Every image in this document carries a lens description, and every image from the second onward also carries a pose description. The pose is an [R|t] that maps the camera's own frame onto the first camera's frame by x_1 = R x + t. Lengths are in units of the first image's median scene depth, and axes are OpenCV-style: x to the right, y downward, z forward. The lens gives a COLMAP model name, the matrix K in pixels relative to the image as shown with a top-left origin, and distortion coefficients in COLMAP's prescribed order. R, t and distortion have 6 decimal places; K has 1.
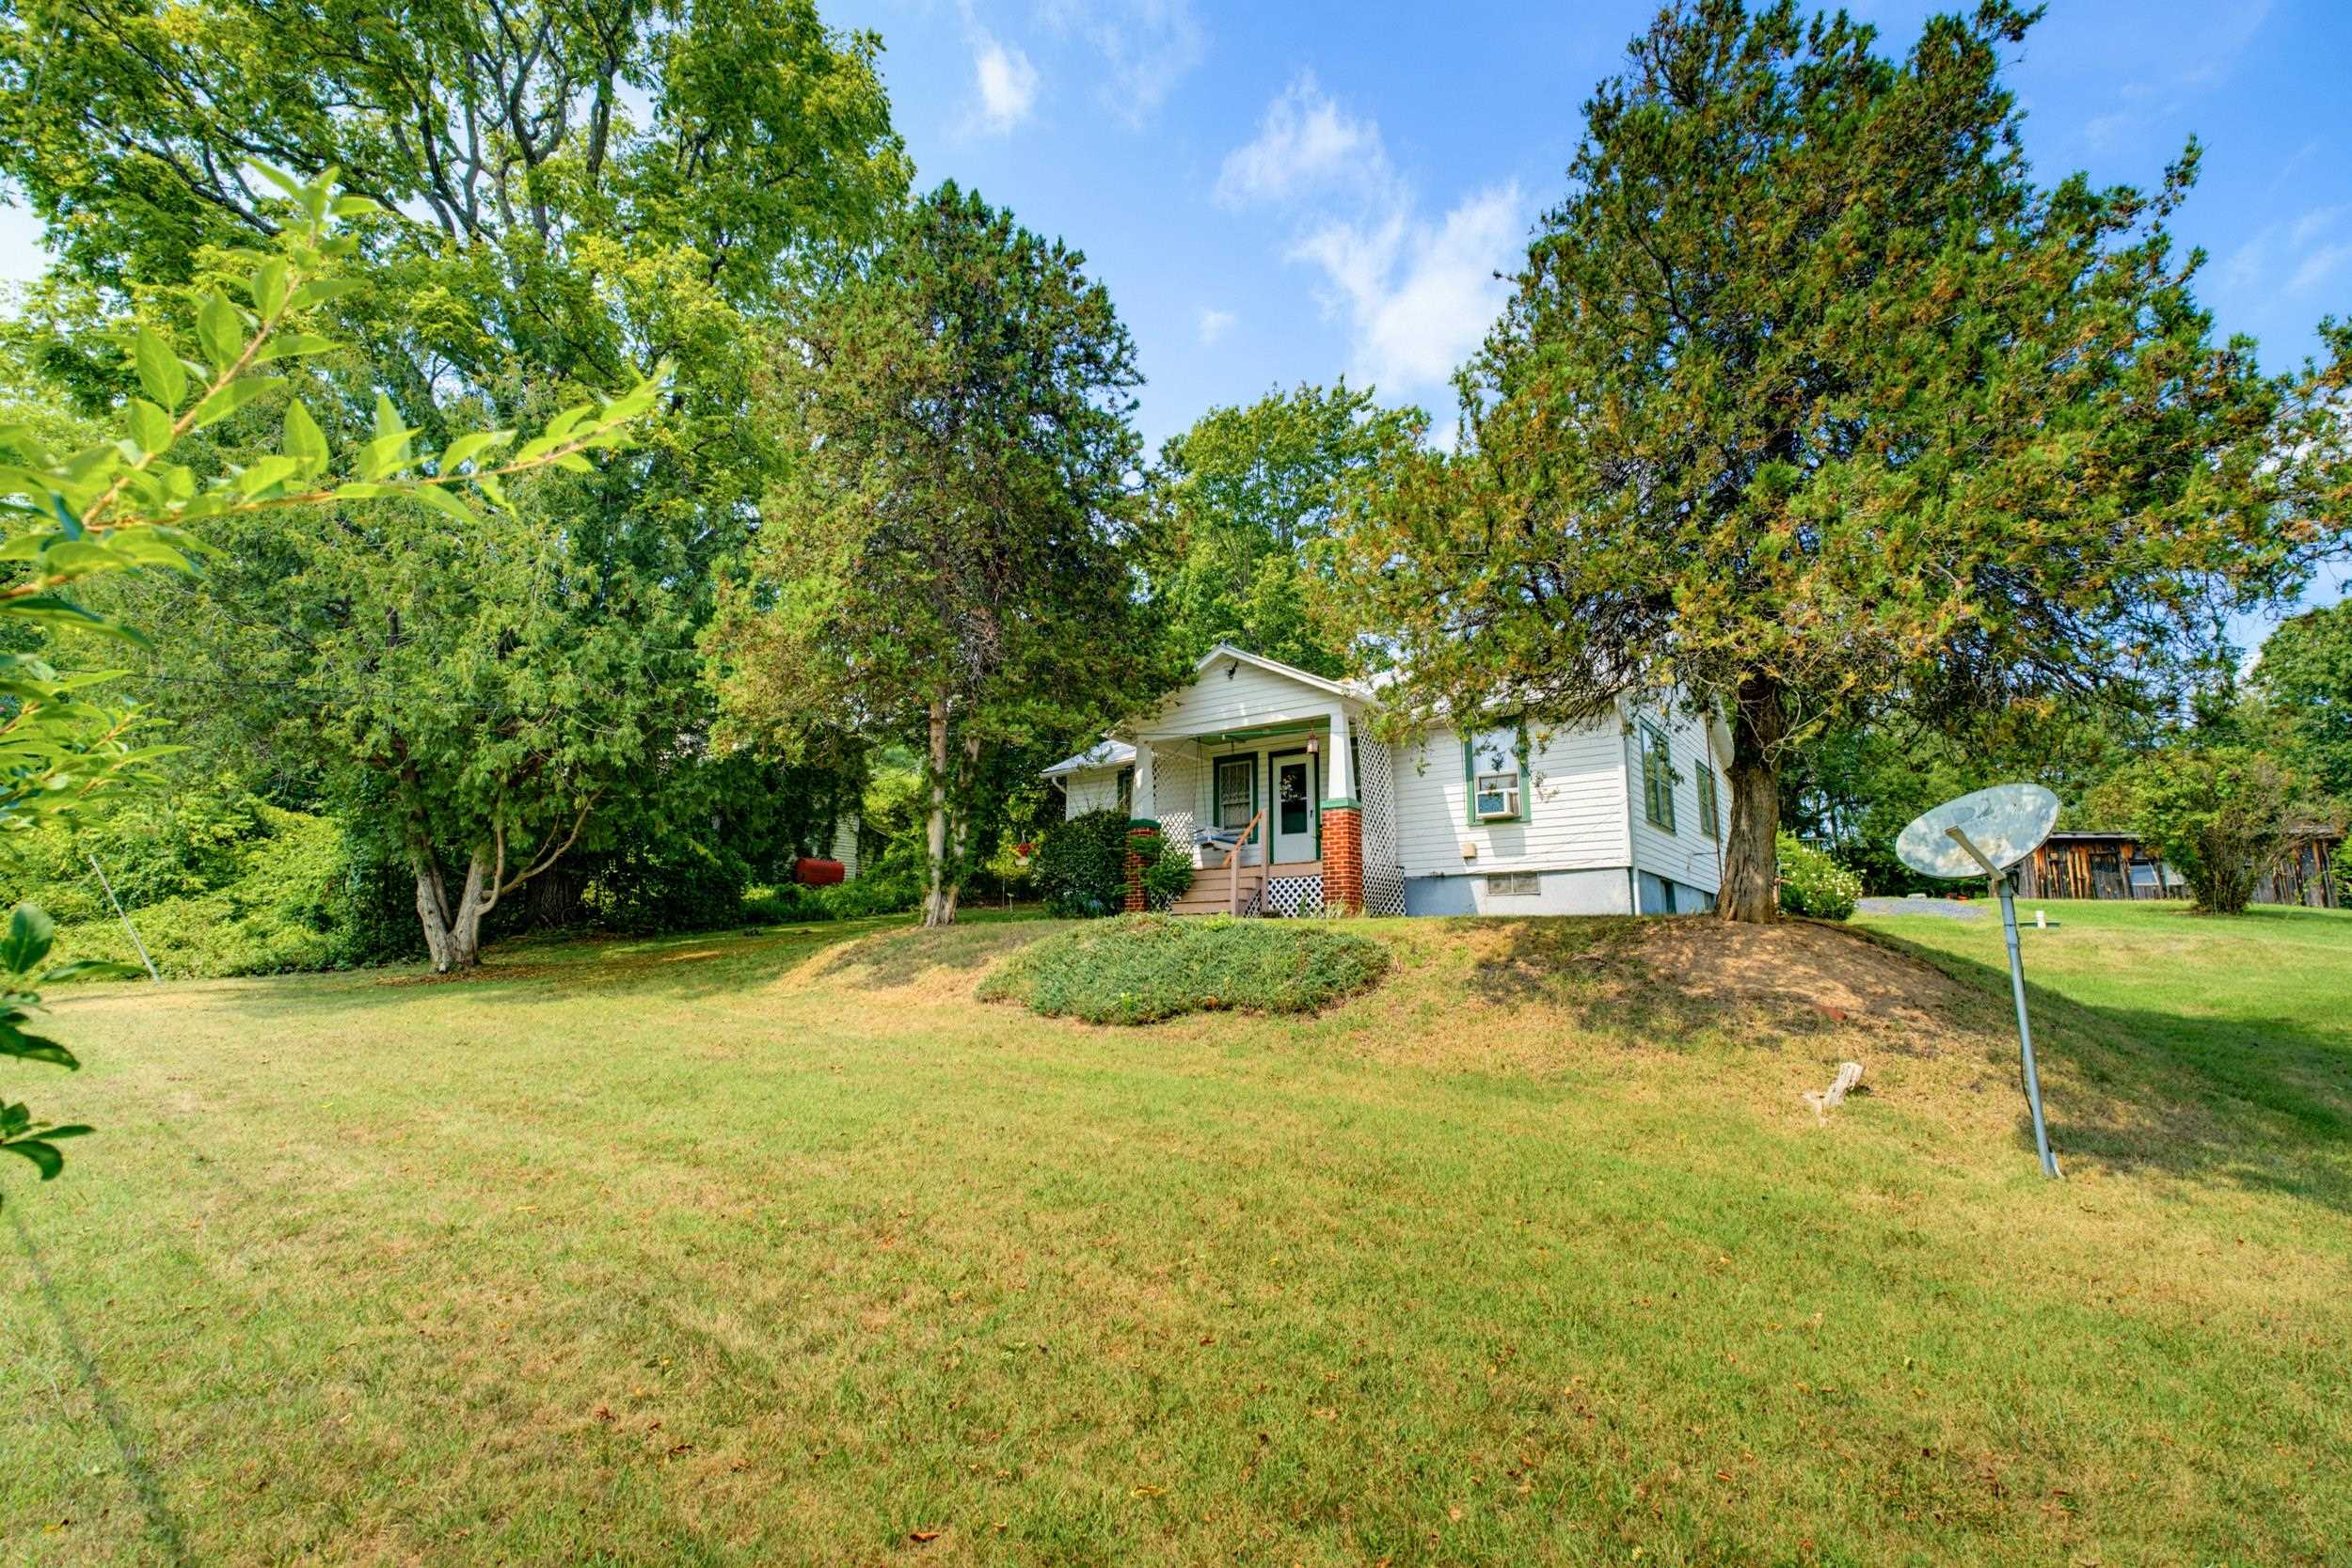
lens RADIAL K [[1067.7, 0, 1176.0], [0, 1067.7, 784.0], [0, 0, 1]] dist [0.033988, 0.000056]
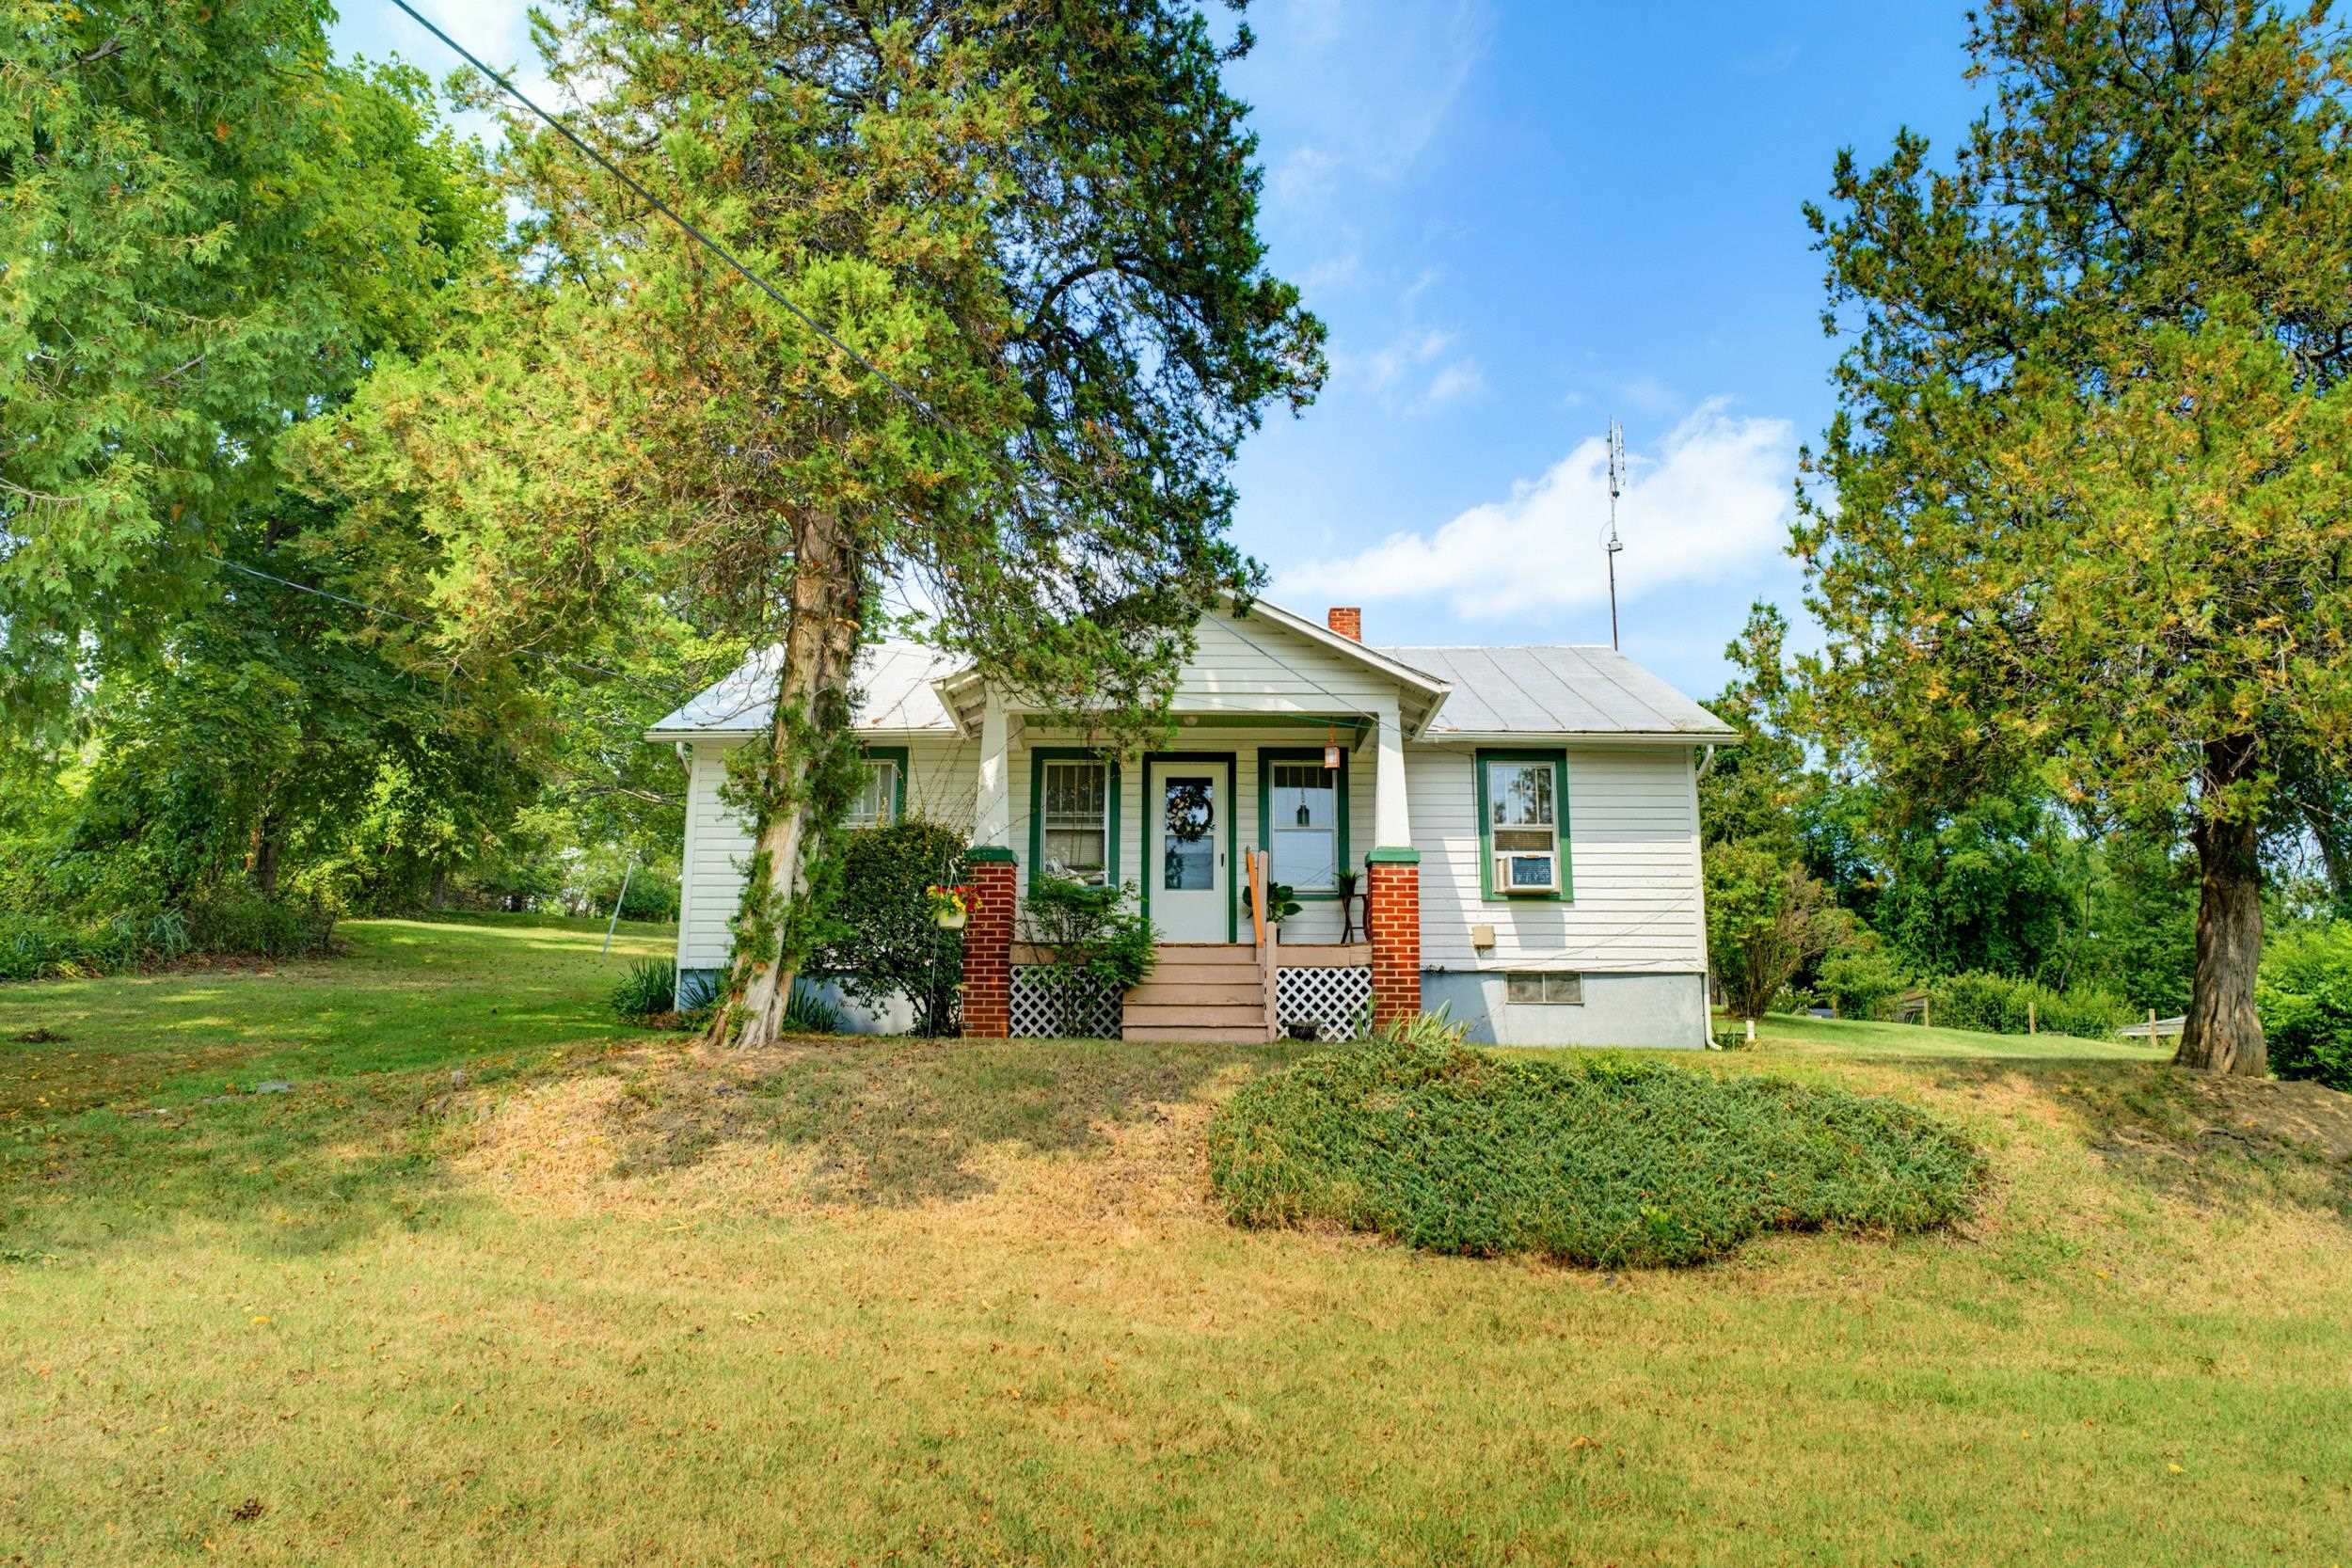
lens RADIAL K [[1497.2, 0, 1176.0], [0, 1497.2, 784.0], [0, 0, 1]] dist [-0.000727, -0.000065]
pose [[0.786914, 0.107359, 0.607652, -0.480744], [-0.105162, 0.993675, -0.039376, 0.023628], [-0.608036, -0.032917, 0.793227, 0.364007]]
